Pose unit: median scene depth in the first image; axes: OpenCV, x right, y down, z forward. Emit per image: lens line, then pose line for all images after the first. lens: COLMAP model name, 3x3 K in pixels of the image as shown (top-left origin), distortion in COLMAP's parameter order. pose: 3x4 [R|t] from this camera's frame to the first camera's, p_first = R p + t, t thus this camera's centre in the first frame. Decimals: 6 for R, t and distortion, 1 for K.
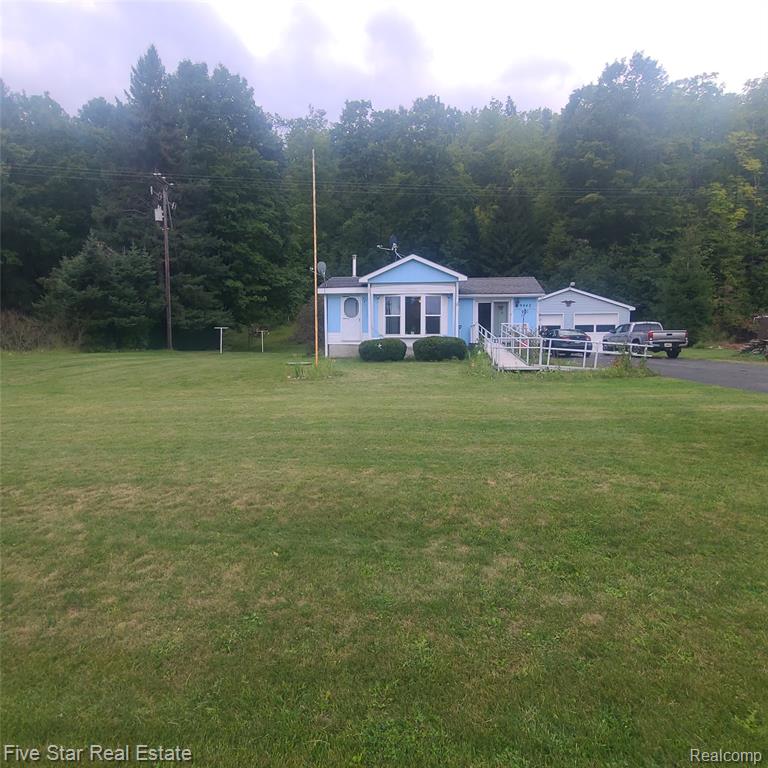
lens RADIAL K [[541.5, 0, 384.0], [0, 541.5, 384.0], [0, 0, 1]] dist [-0.004608, -0.003628]
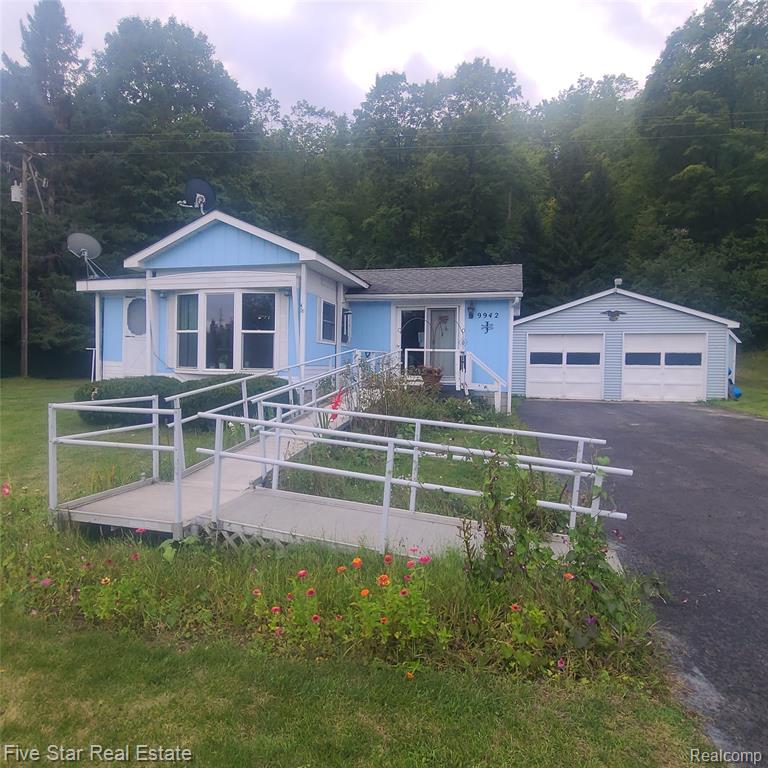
lens RADIAL K [[541.5, 0, 384.0], [0, 541.5, 384.0], [0, 0, 1]] dist [-0.004608, -0.003628]
pose [[0.979091, 0.027569, -0.201548, 0.214604], [-0.034880, 0.998853, -0.032812, -0.046056], [0.200412, 0.039156, 0.978929, 0.373914]]
